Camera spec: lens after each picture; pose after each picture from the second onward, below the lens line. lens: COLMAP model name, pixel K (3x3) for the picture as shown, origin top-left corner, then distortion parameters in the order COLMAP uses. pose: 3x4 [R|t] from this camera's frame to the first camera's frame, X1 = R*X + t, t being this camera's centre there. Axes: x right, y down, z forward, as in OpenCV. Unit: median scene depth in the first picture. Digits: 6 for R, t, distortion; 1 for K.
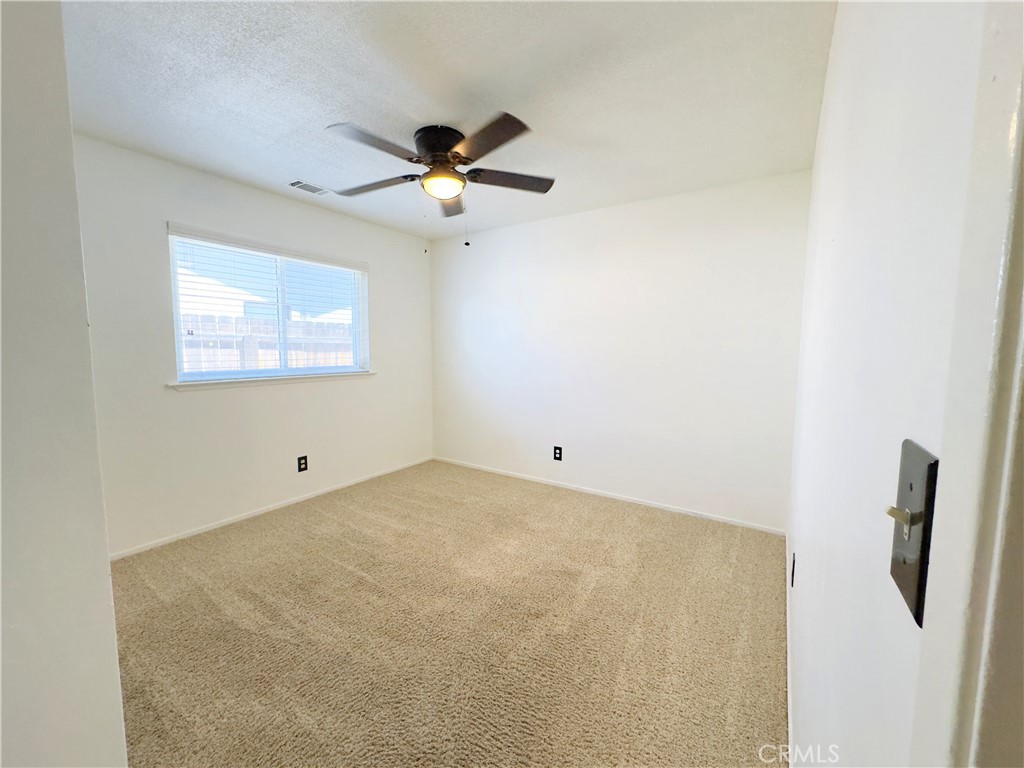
lens RADIAL K [[407.4, 0, 512.0], [0, 407.4, 384.0], [0, 0, 1]] dist [-0.001394, 0.000064]
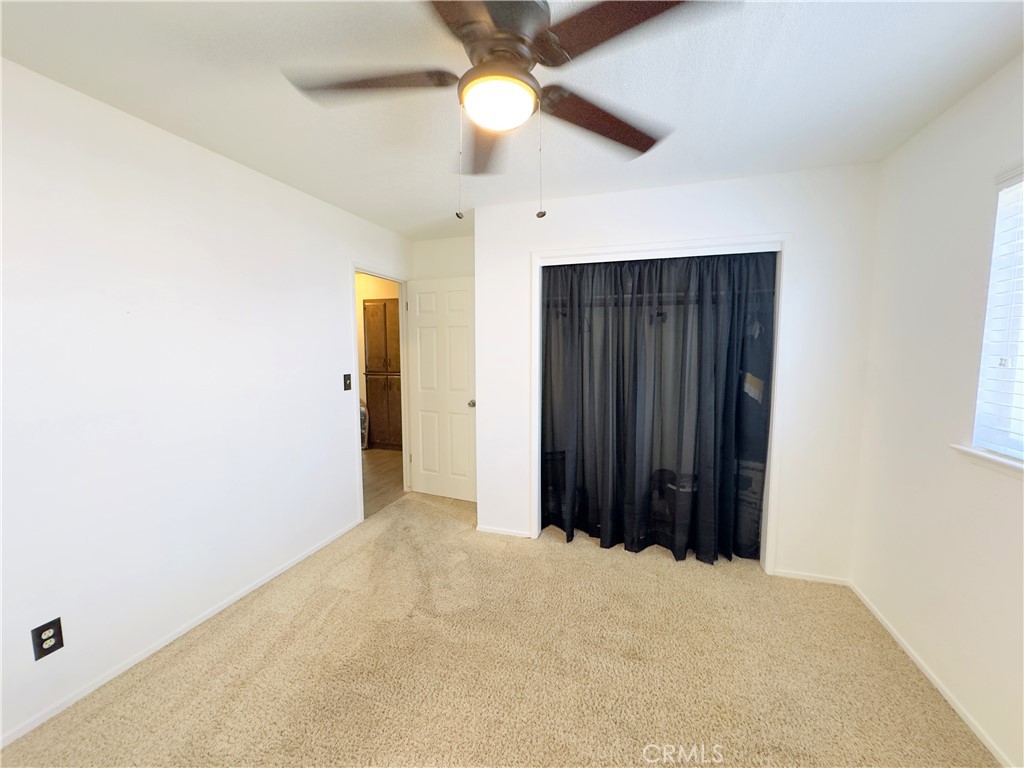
lens RADIAL K [[407.4, 0, 512.0], [0, 407.4, 384.0], [0, 0, 1]] dist [-0.001394, 0.000064]
pose [[-0.963518, 0.016174, -0.267155, -0.029695], [-0.030804, 0.984838, 0.170720, -0.201263], [0.265866, 0.172721, -0.948411, 1.591451]]
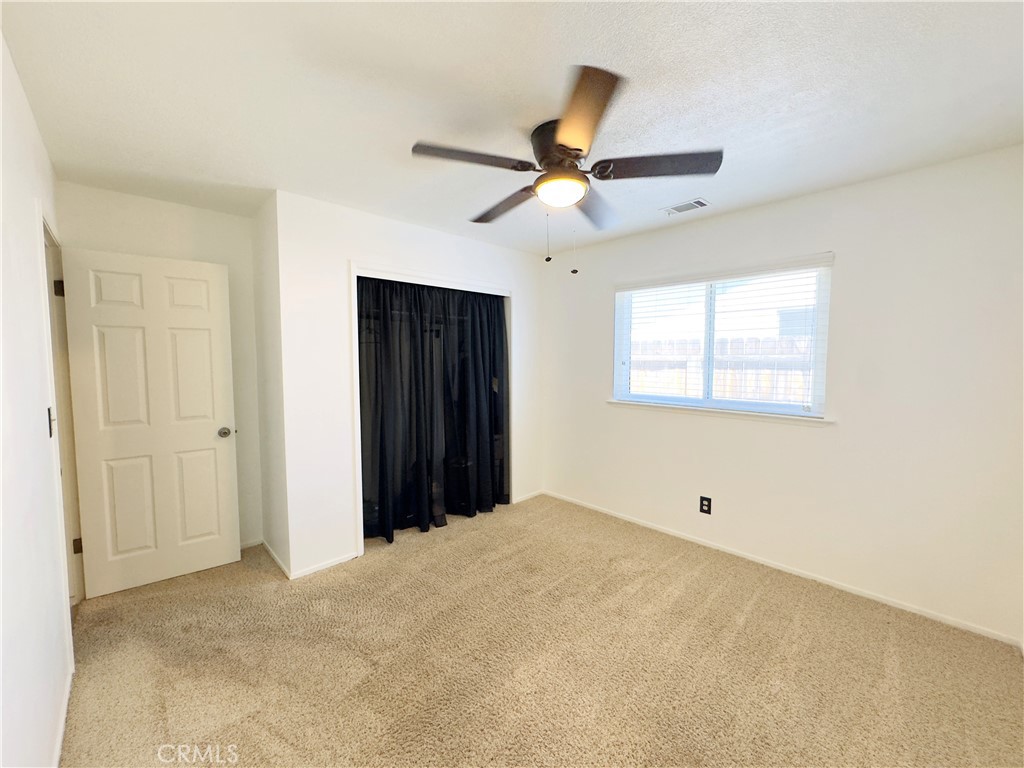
lens RADIAL K [[407.4, 0, 512.0], [0, 407.4, 384.0], [0, 0, 1]] dist [-0.001394, 0.000064]
pose [[-0.220637, 0.057704, -0.973648, 0.673164], [-0.087708, 0.993030, 0.078728, -0.159213], [0.971404, 0.102767, -0.214038, 1.113899]]
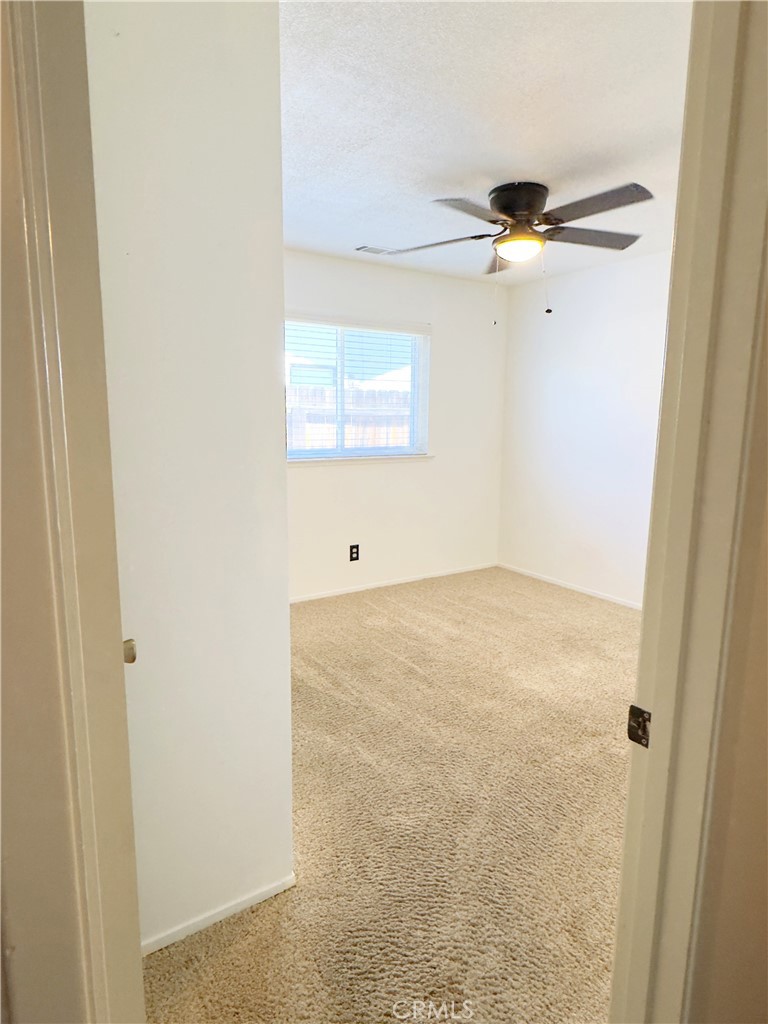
lens RADIAL K [[599.7, 0, 384.0], [0, 599.7, 512.0], [0, 0, 1]] dist [-0.004077, -0.000622]
pose [[0.920276, 0.067032, -0.385485, 0.097030], [-0.039585, 0.996111, 0.078710, -0.008563], [0.389262, -0.057175, 0.919351, -0.324581]]
